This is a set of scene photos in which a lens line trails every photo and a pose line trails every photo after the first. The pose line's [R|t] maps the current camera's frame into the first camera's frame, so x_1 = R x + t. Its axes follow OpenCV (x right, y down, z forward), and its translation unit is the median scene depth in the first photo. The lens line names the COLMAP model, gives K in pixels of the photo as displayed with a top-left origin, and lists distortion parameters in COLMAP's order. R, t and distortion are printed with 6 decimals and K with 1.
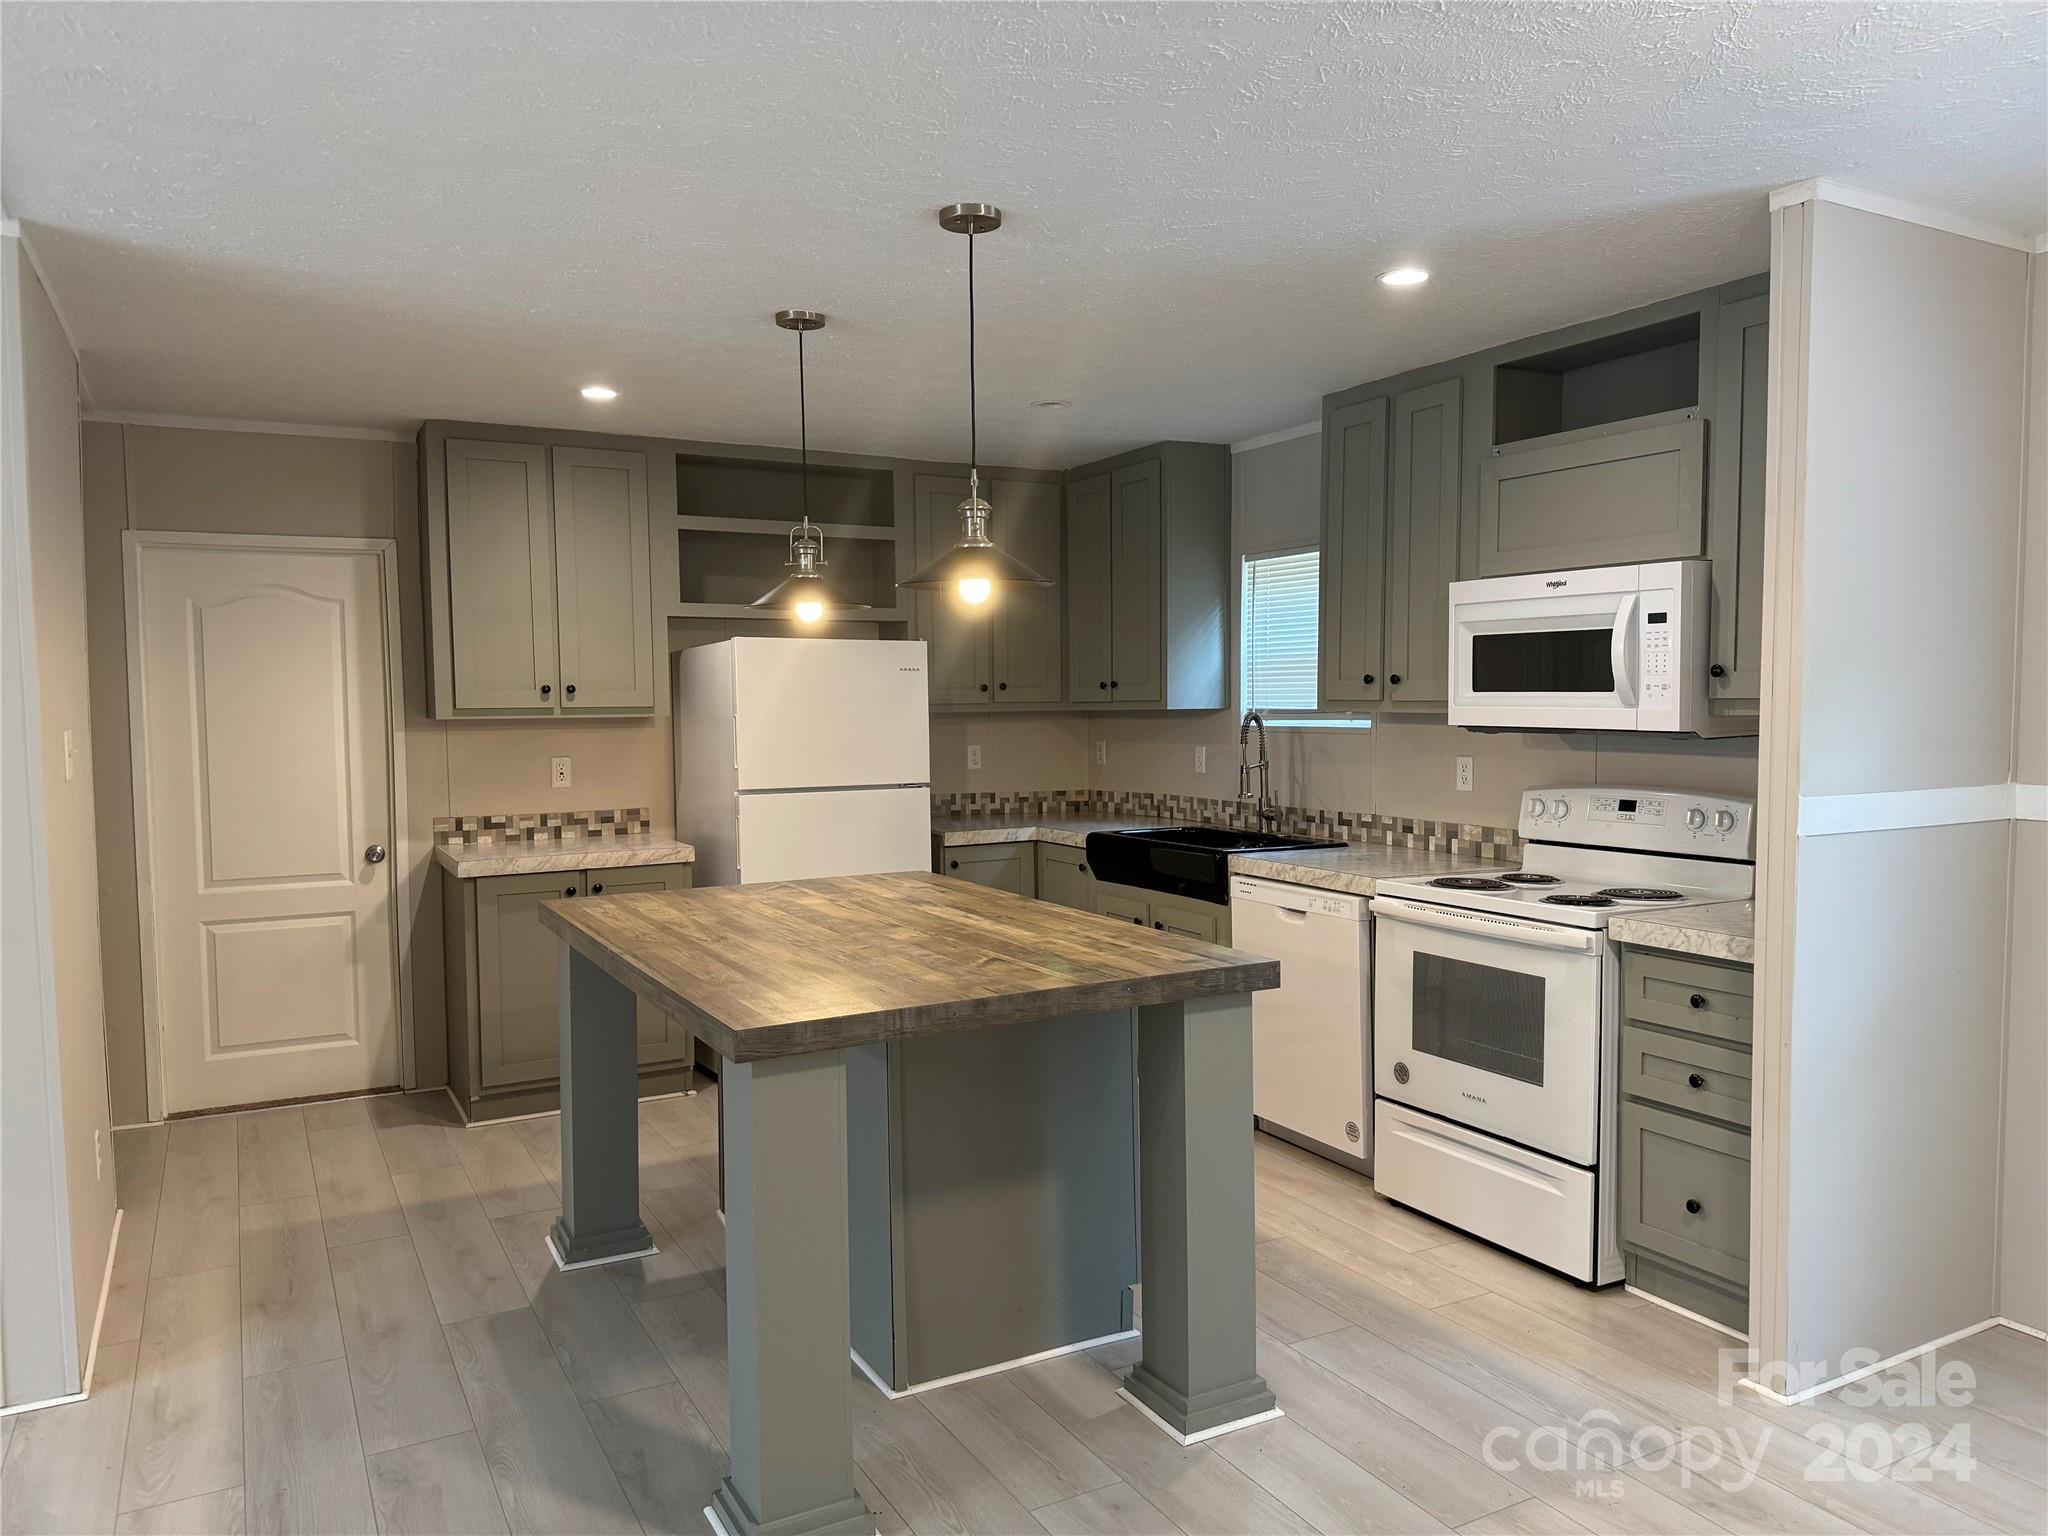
lens RADIAL K [[1443.6, 0, 994.9], [0, 1443.6, 780.6], [0, 0, 1]] dist [0.074716, -0.113131]
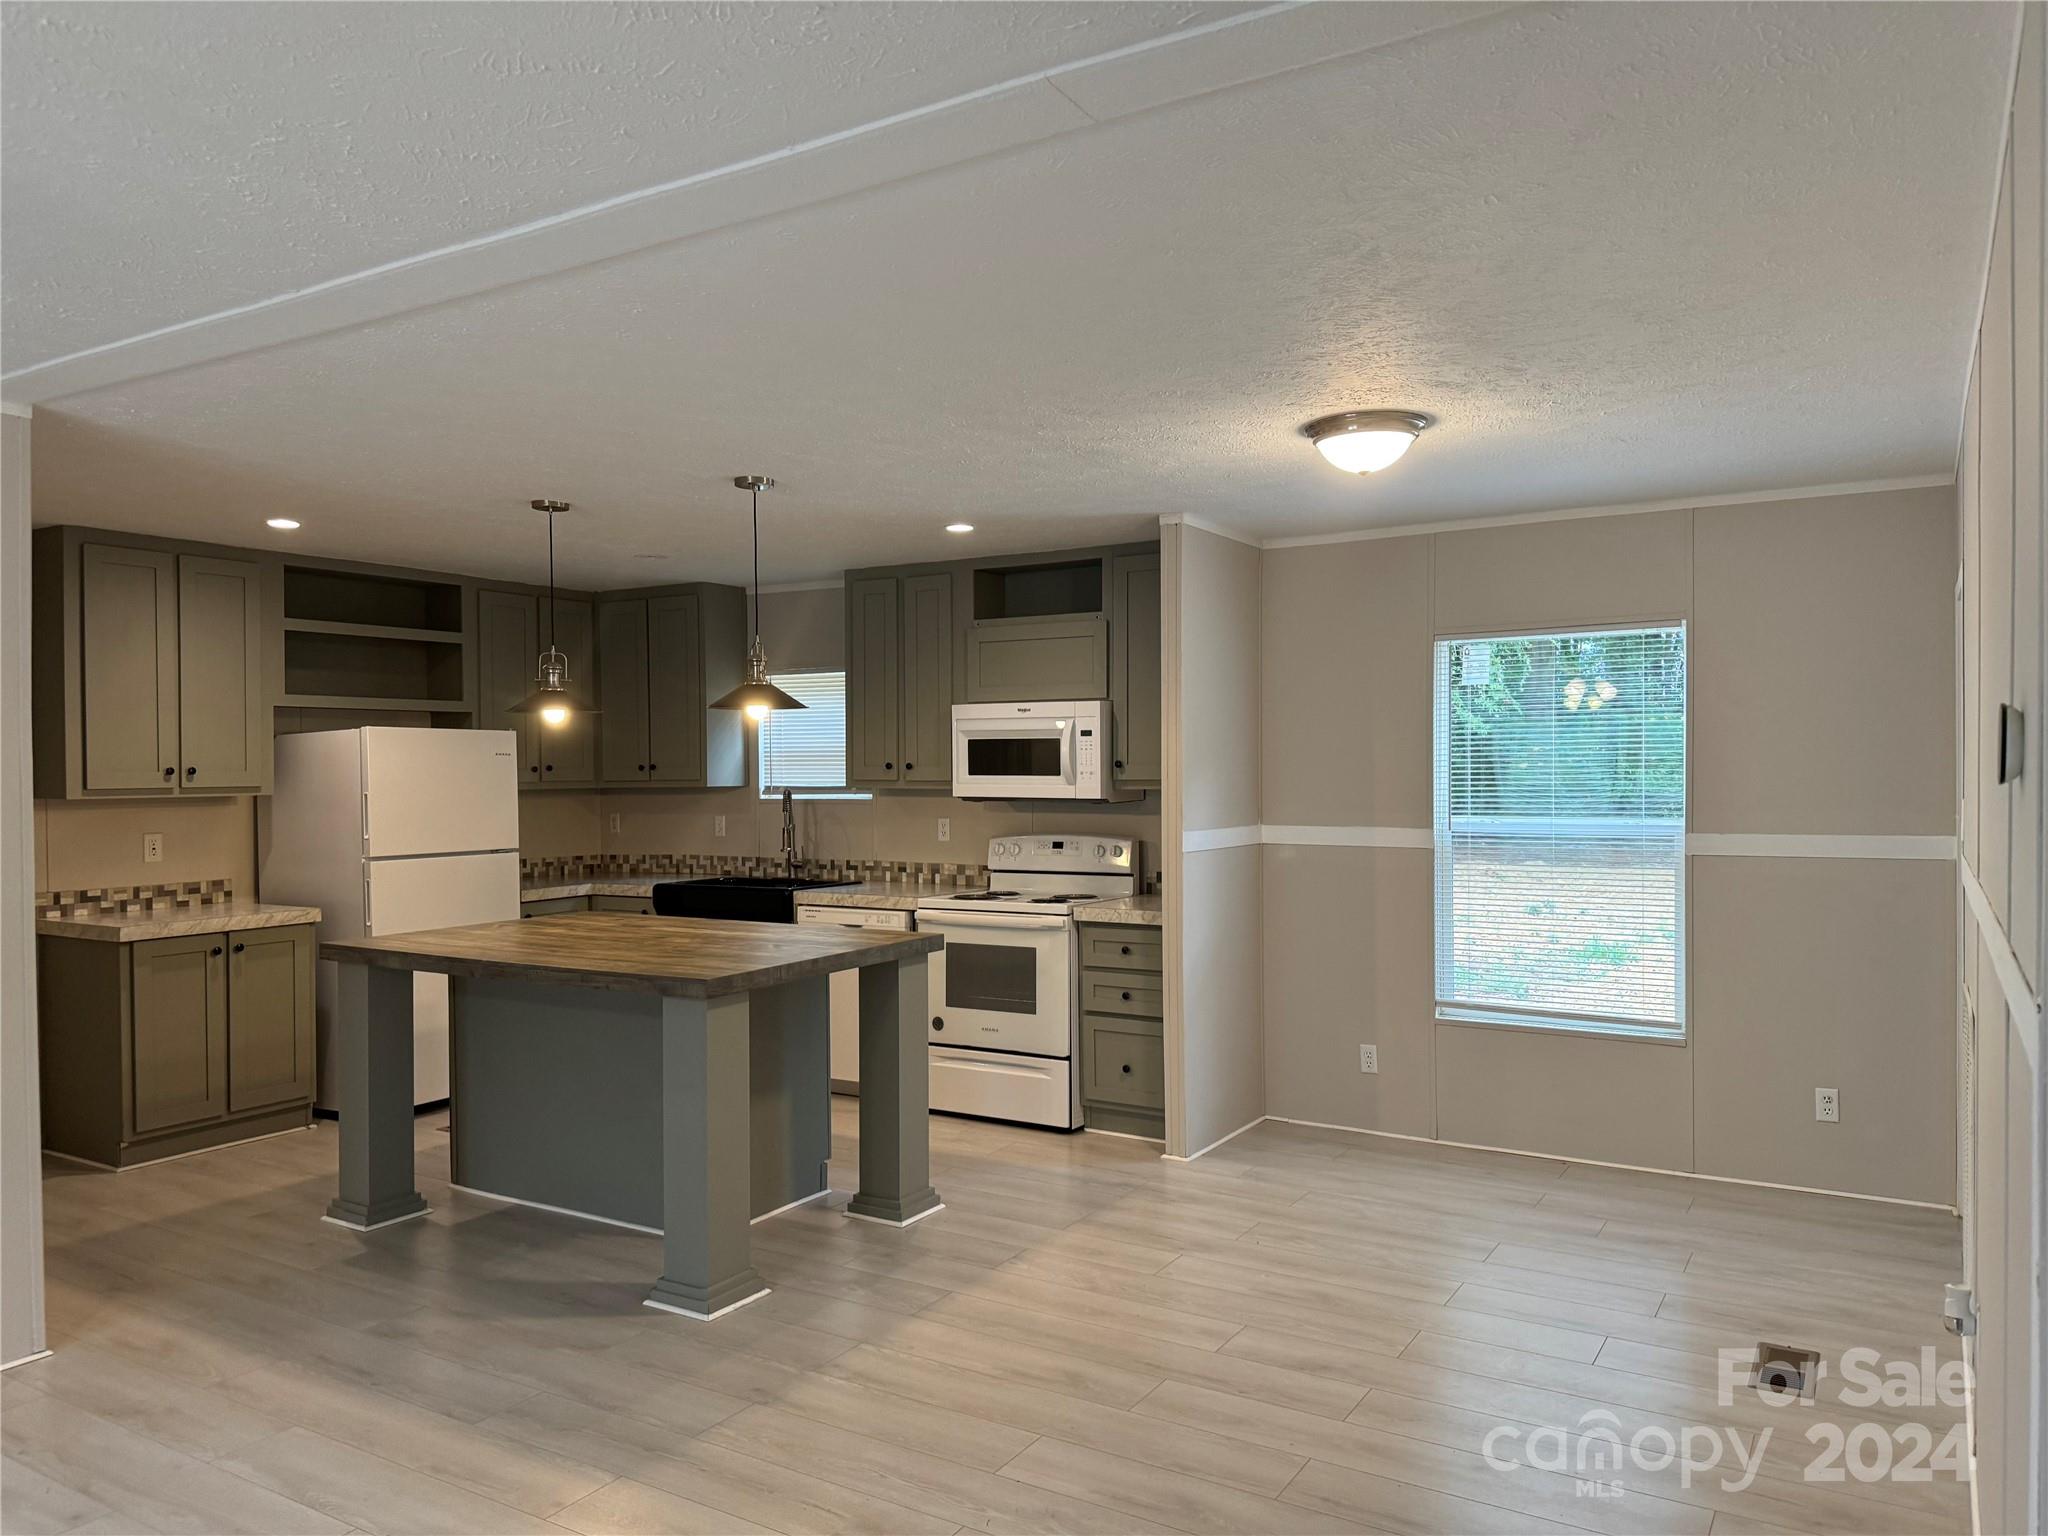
lens RADIAL K [[1443.6, 0, 1008.9], [0, 1443.6, 769.0], [0, 0, 1]] dist [0.074716, -0.113131]
pose [[0.866439, 0.003148, 0.499273, -0.405683], [0.027731, 0.998133, -0.054418, 0.017814], [-0.498512, 0.060995, 0.864734, -0.360771]]
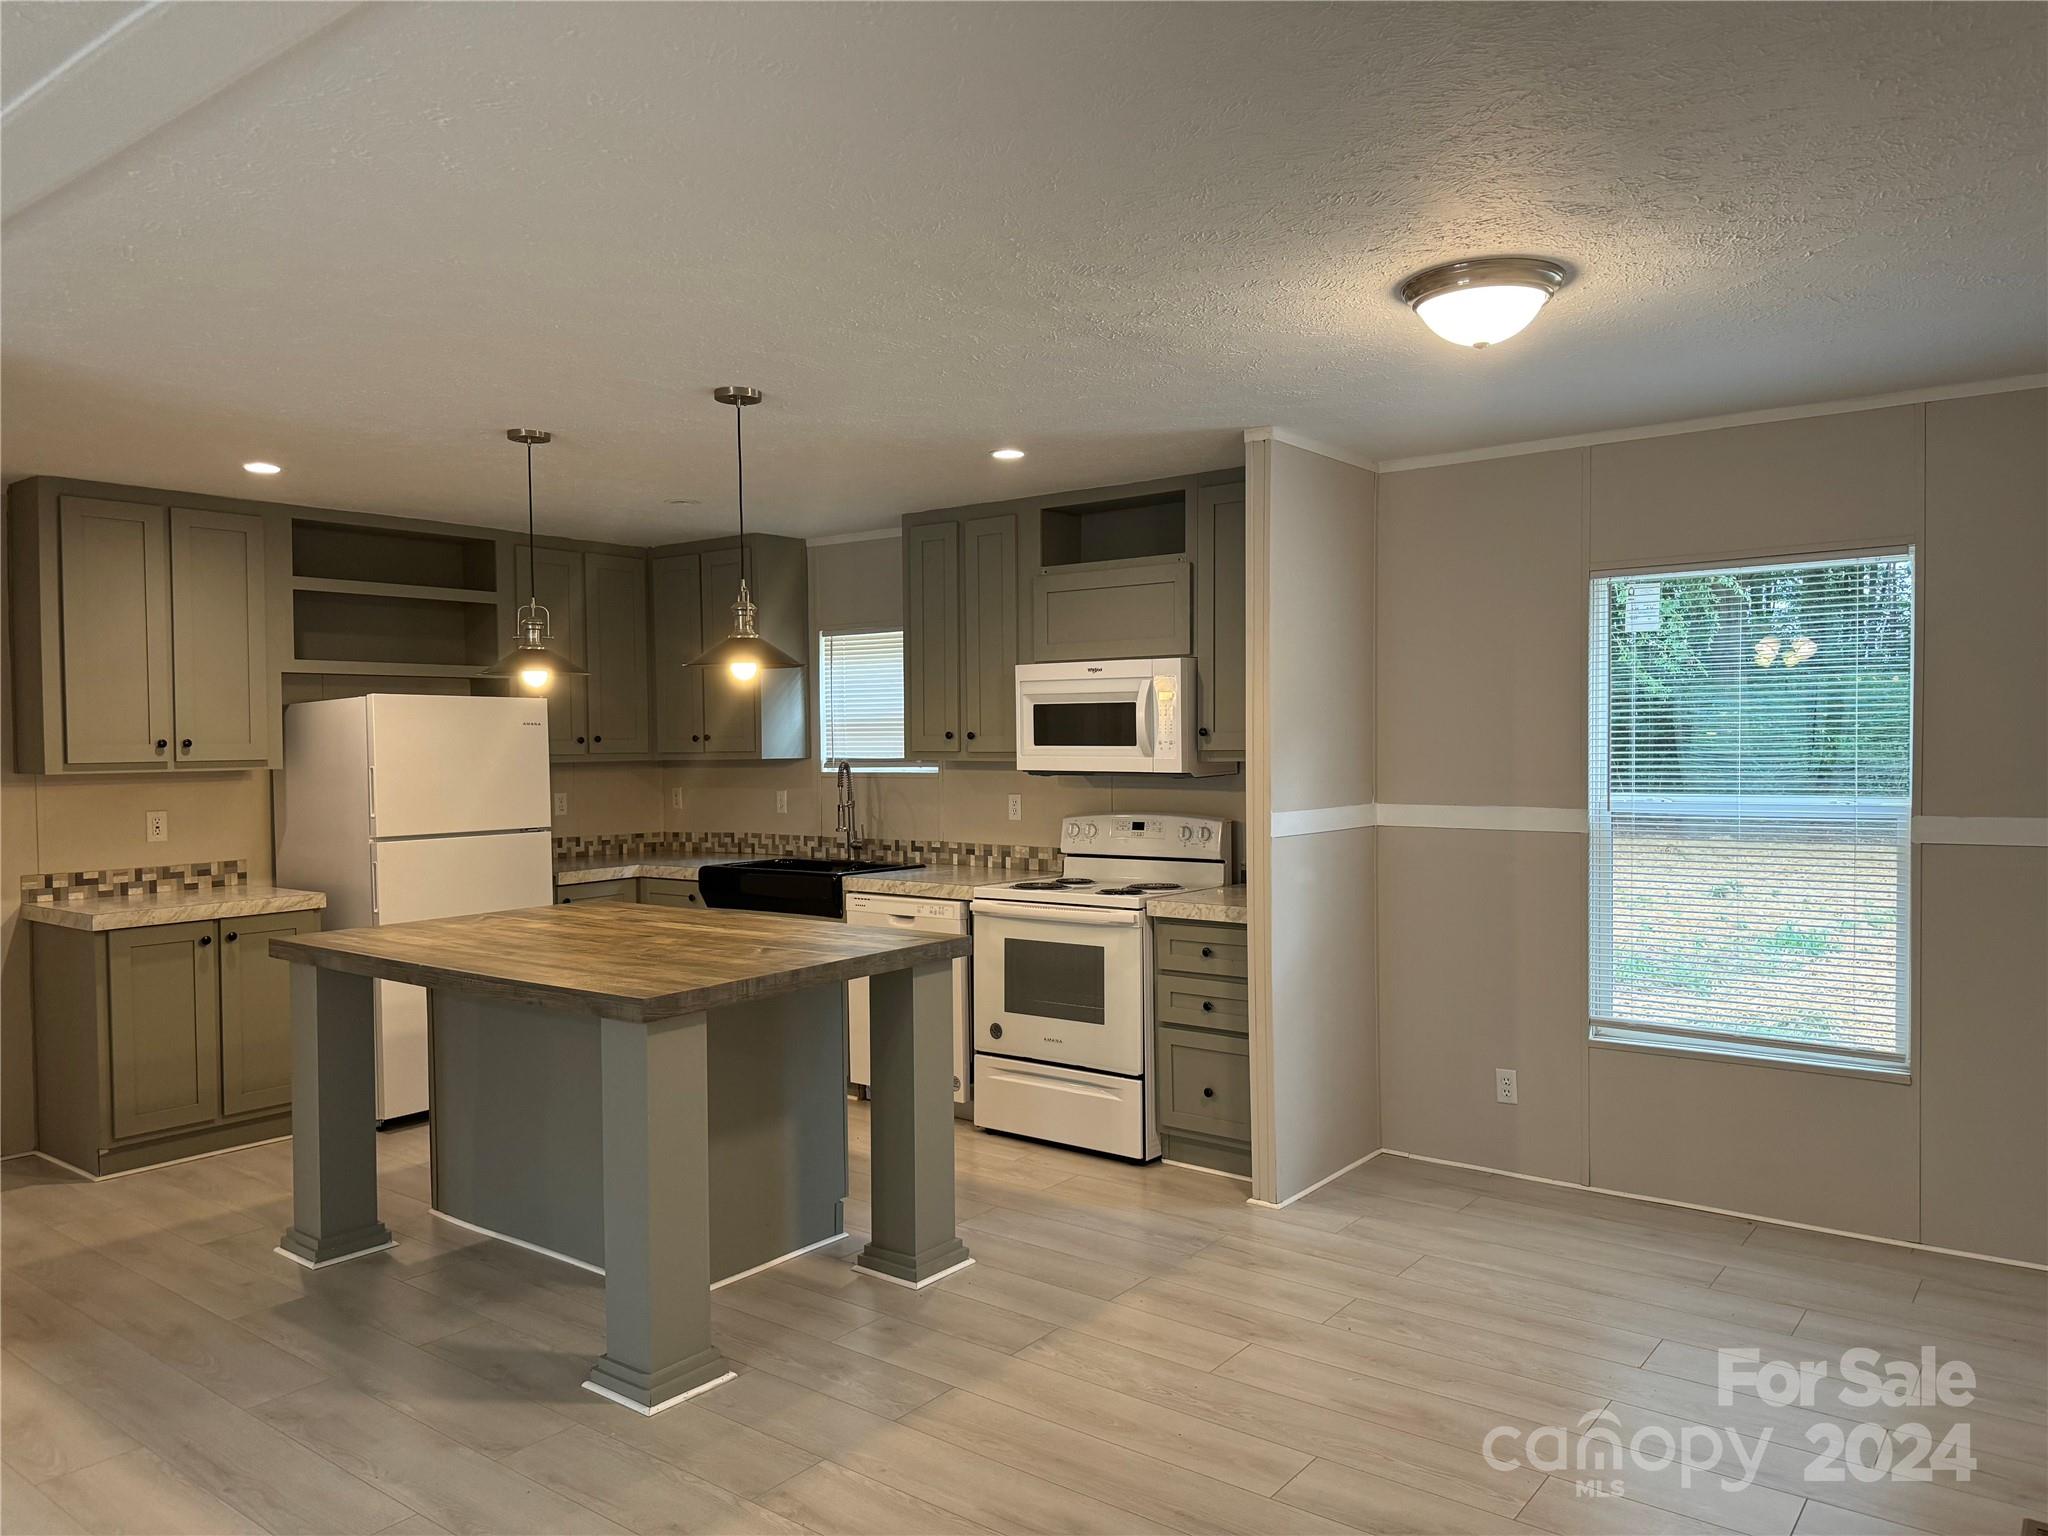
lens RADIAL K [[1443.6, 0, 1016.9], [0, 1443.6, 764.6], [0, 0, 1]] dist [0.074716, -0.113131]
pose [[0.913559, -0.007303, 0.406640, -0.233348], [0.025559, 0.998893, -0.039480, 0.009557], [-0.405902, 0.046460, 0.912735, -0.221852]]
